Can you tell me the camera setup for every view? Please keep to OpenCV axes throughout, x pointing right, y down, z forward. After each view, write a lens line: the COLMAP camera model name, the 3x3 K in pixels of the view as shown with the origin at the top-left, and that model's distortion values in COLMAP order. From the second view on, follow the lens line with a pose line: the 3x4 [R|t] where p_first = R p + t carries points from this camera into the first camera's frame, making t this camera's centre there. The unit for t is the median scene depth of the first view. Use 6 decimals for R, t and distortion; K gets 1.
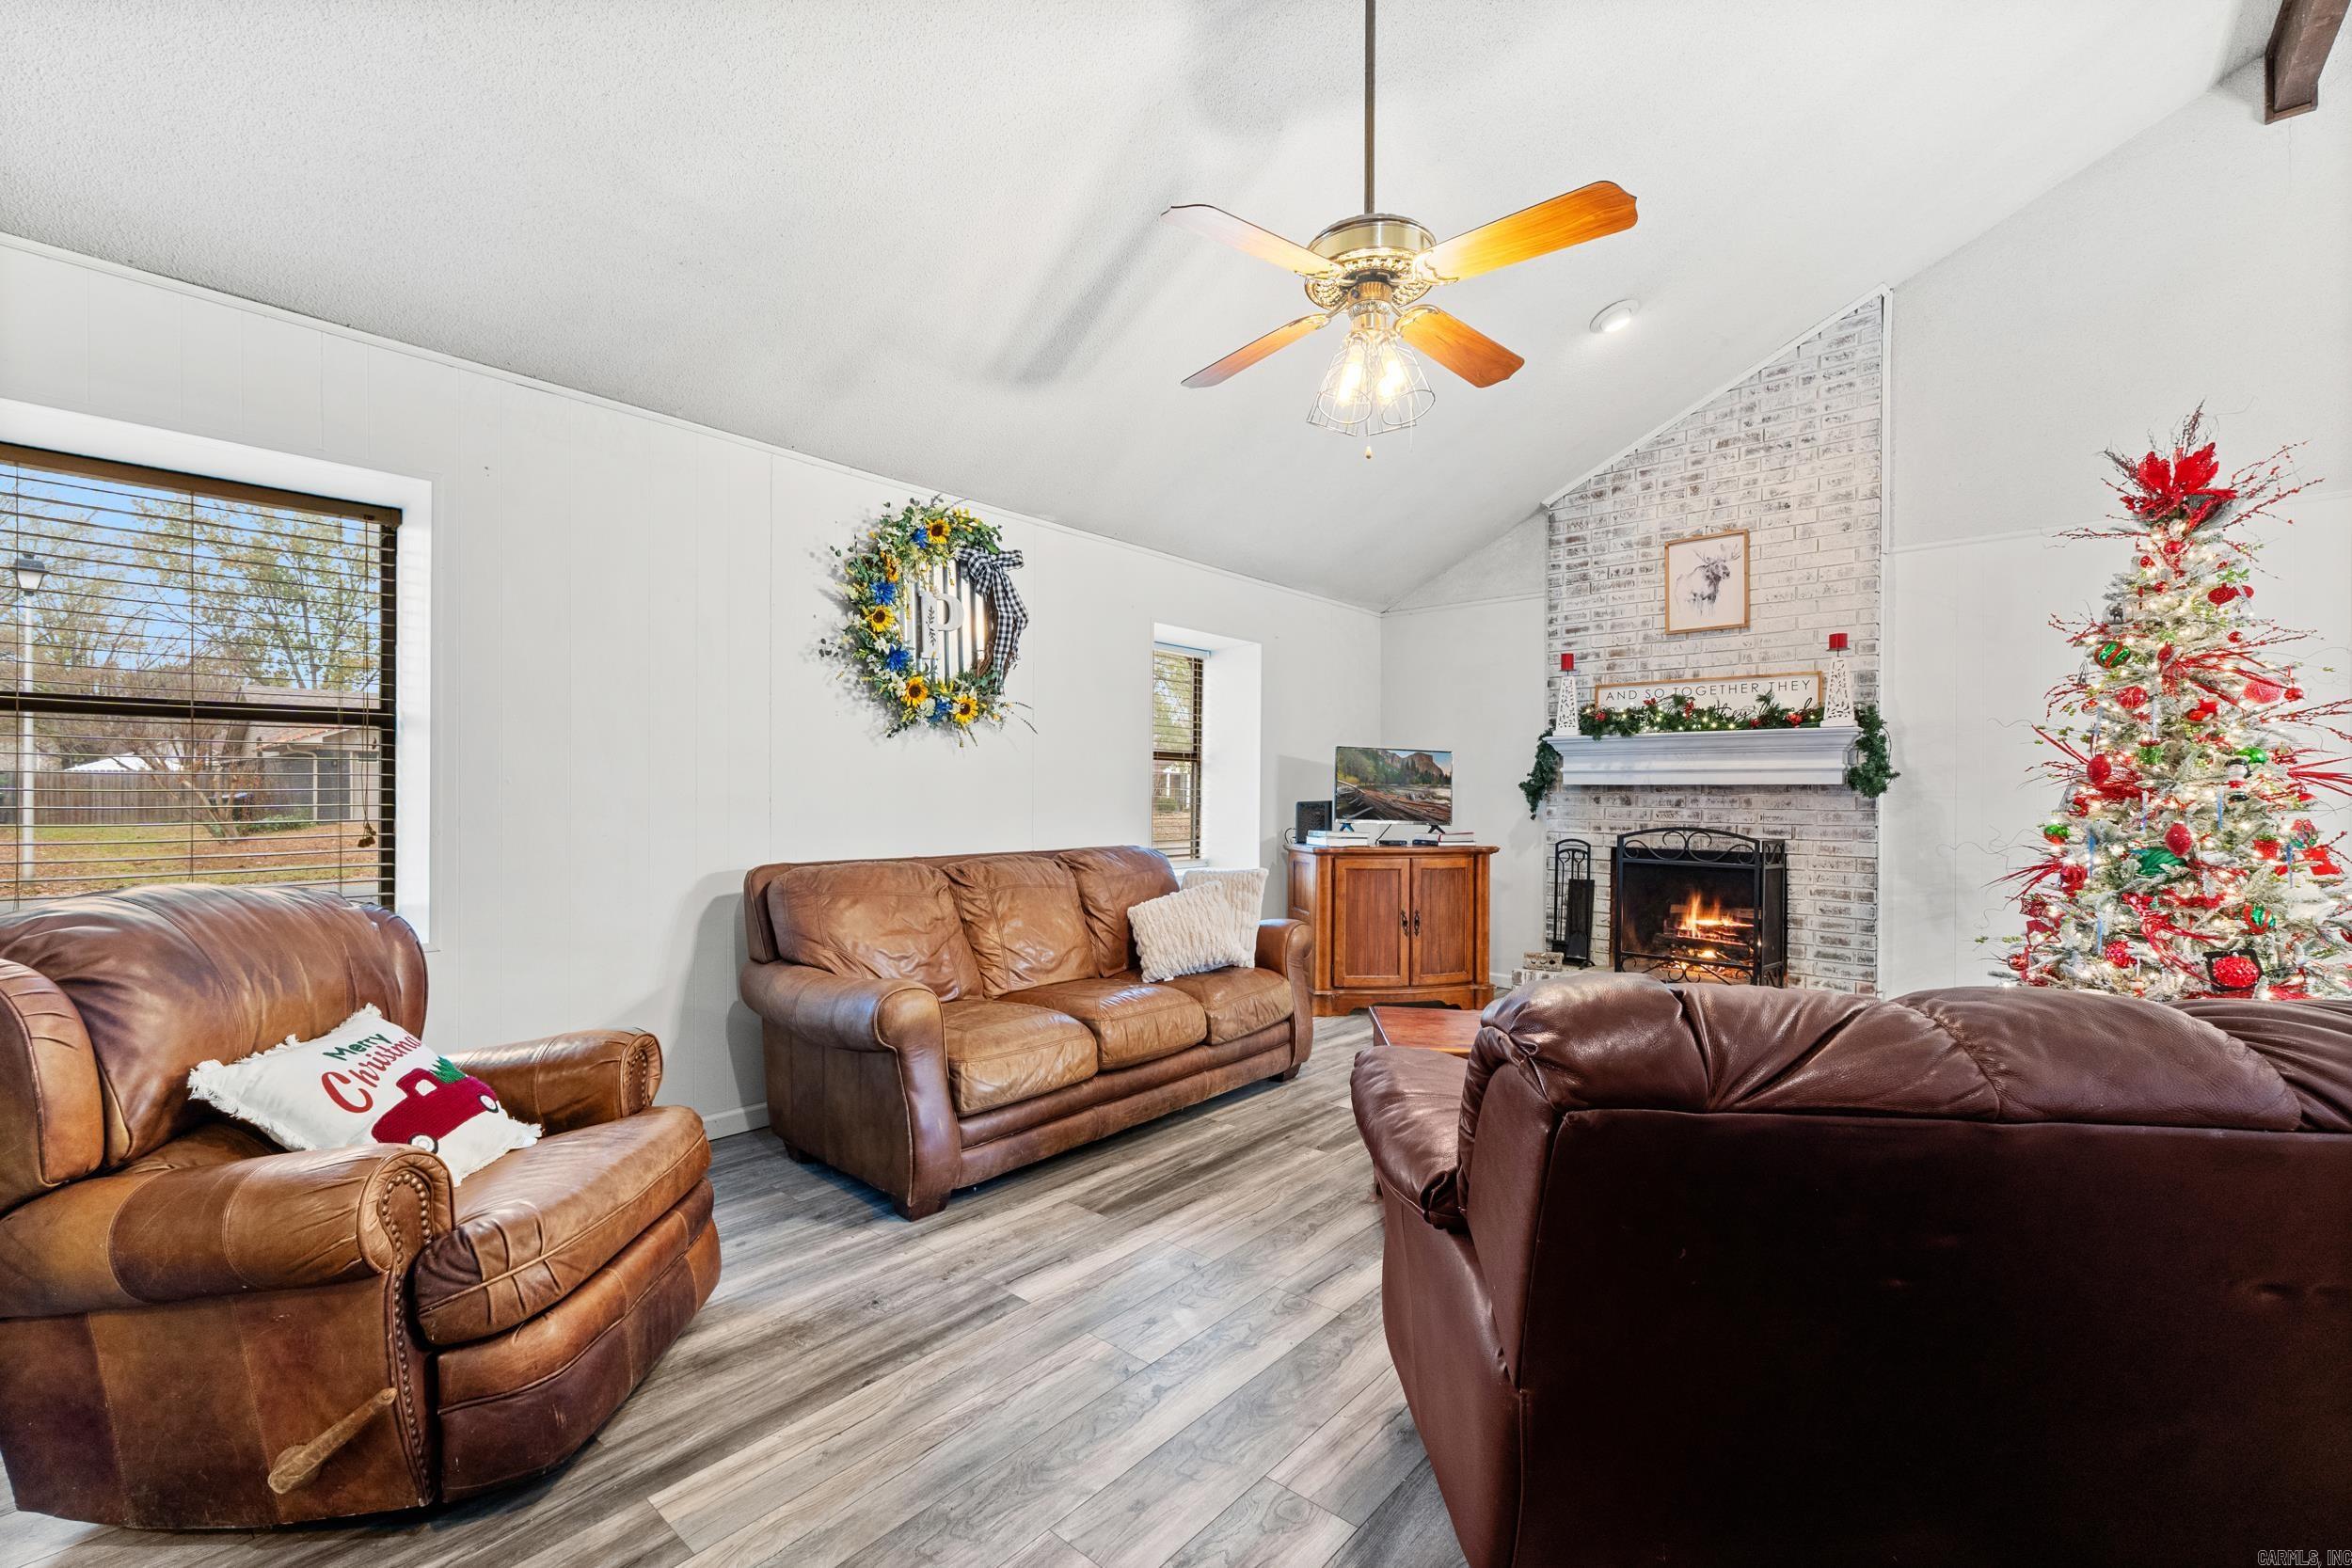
lens RADIAL K [[995.8, 0, 1175.9], [0, 995.8, 793.7], [0, 0, 1]] dist [0.003554, 0.000681]
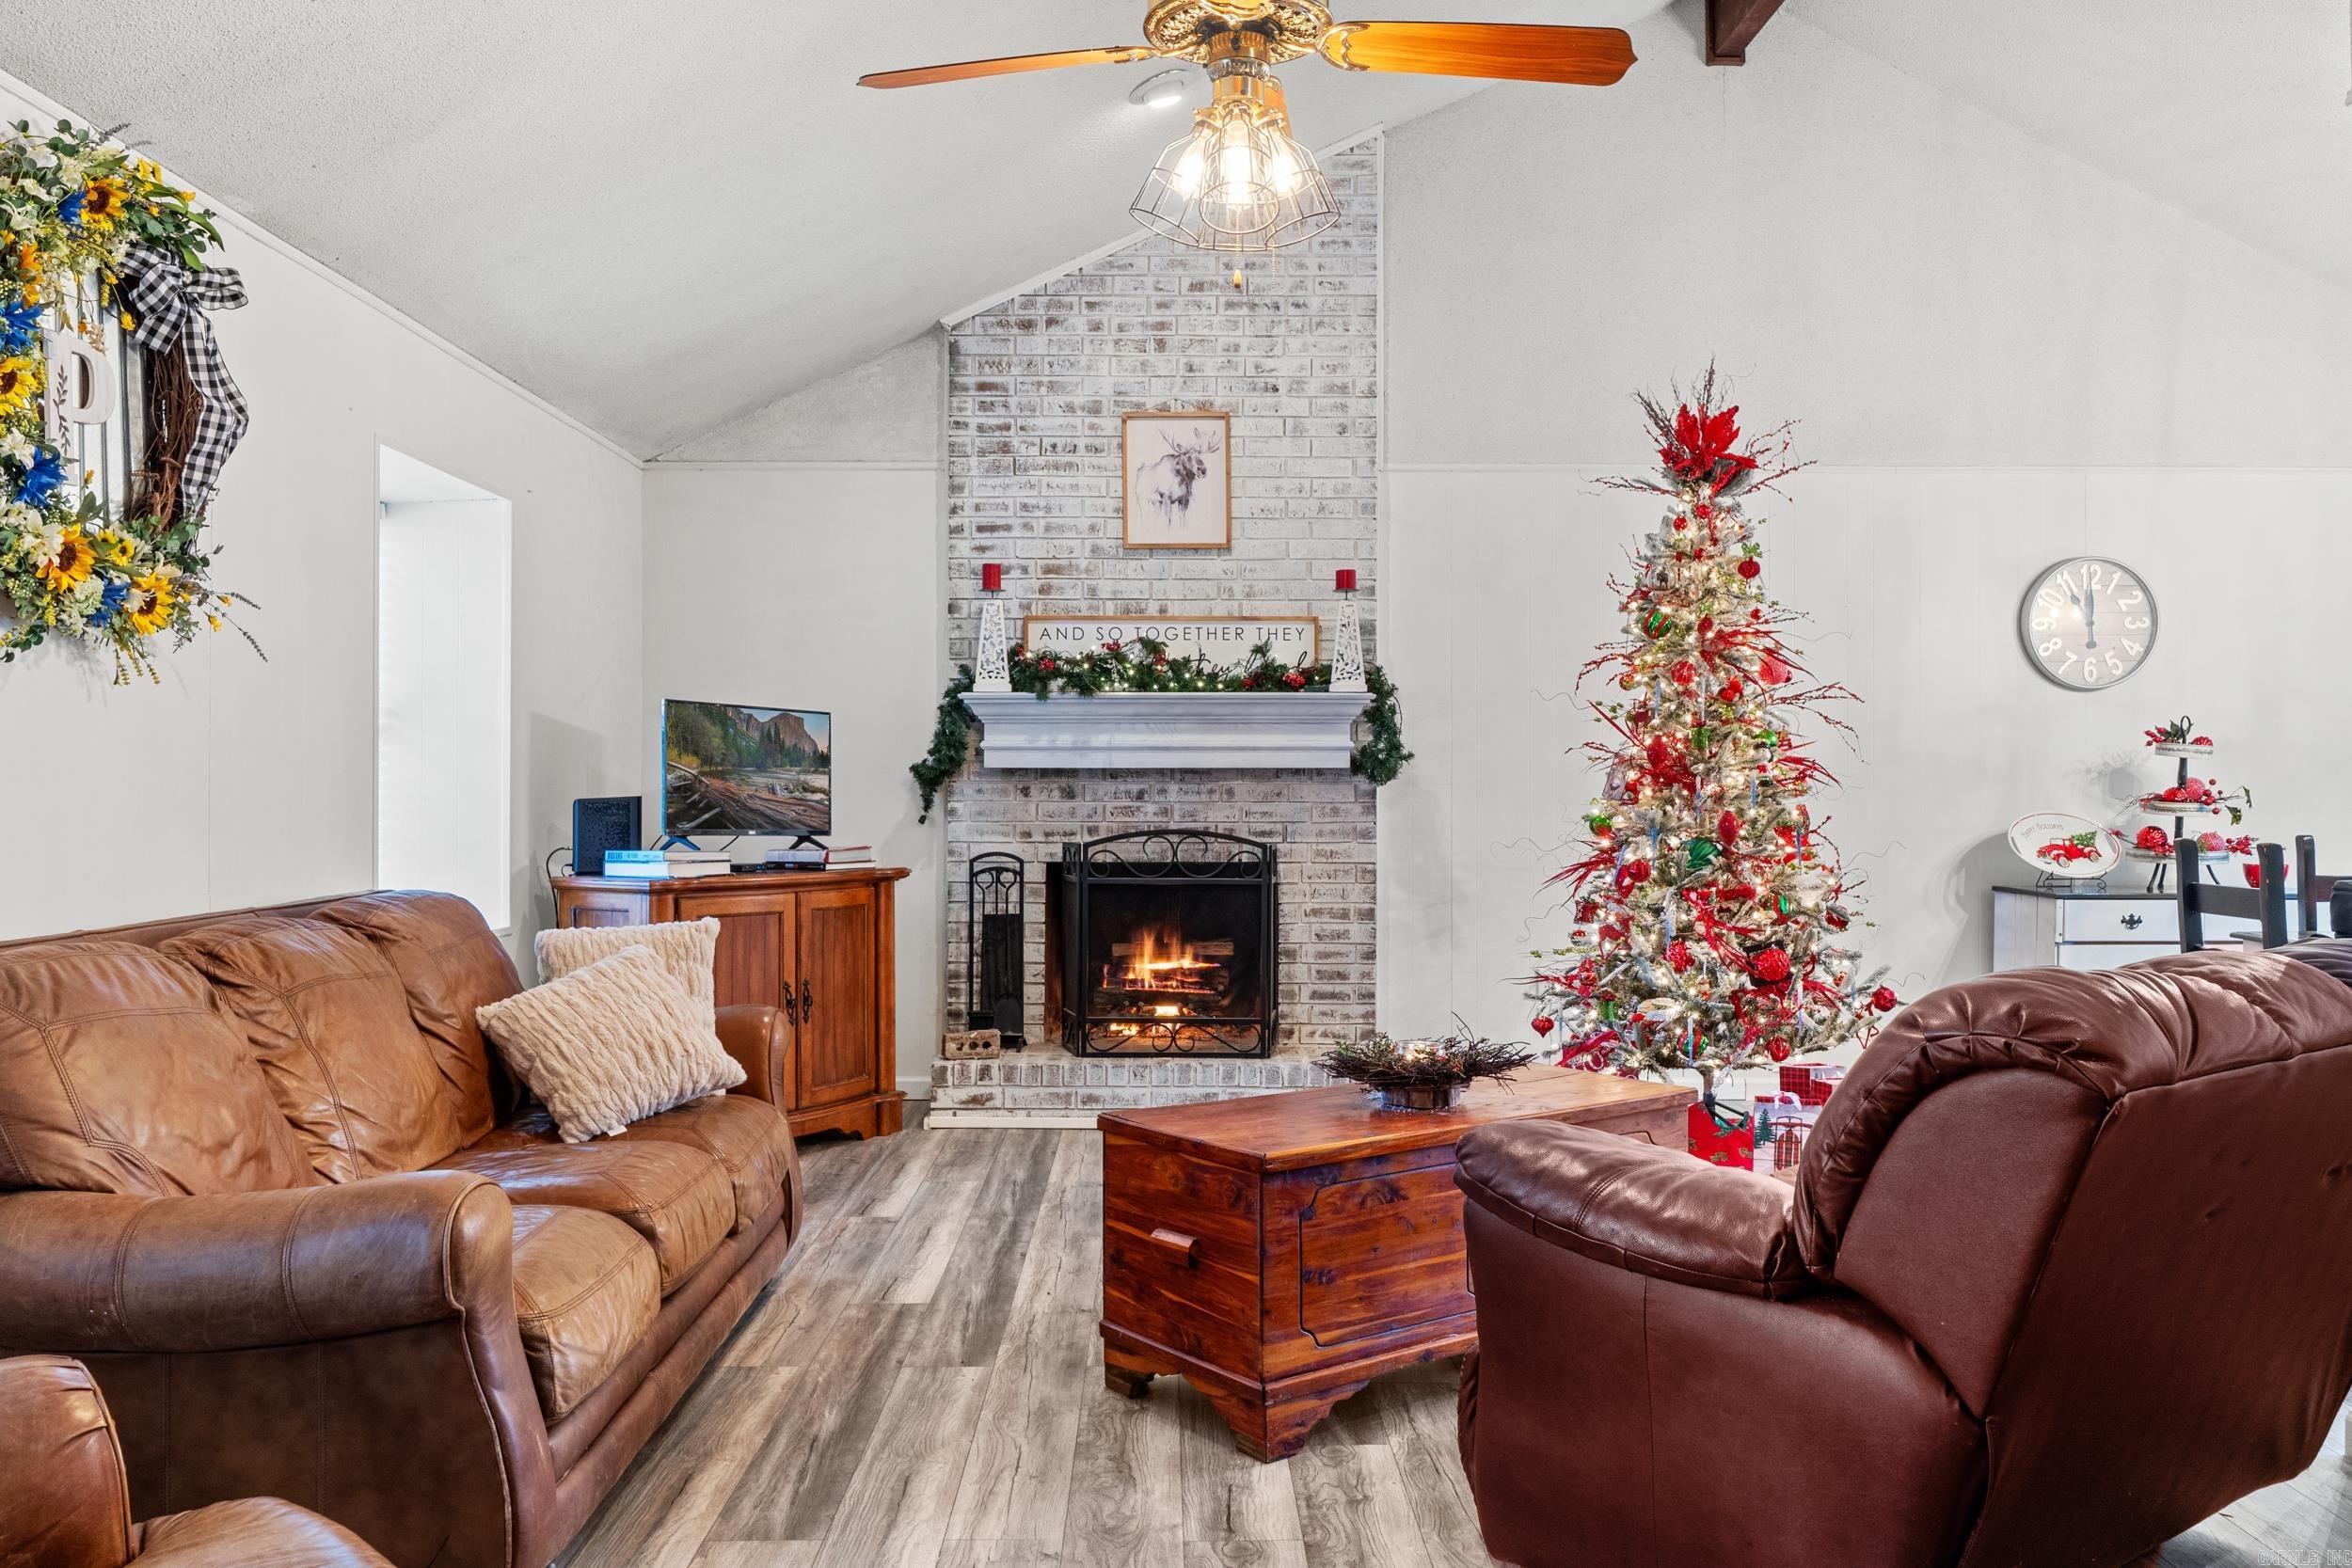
lens RADIAL K [[1797.7, 0, 1181.7], [0, 1797.7, 779.6], [0, 0, 1]] dist [-0.003293, -0.001571]
pose [[0.746404, -0.003798, 0.665483, -0.319026], [0.004679, 0.999989, 0.000459, -0.001621], [-0.665477, 0.002771, 0.746413, 0.057776]]
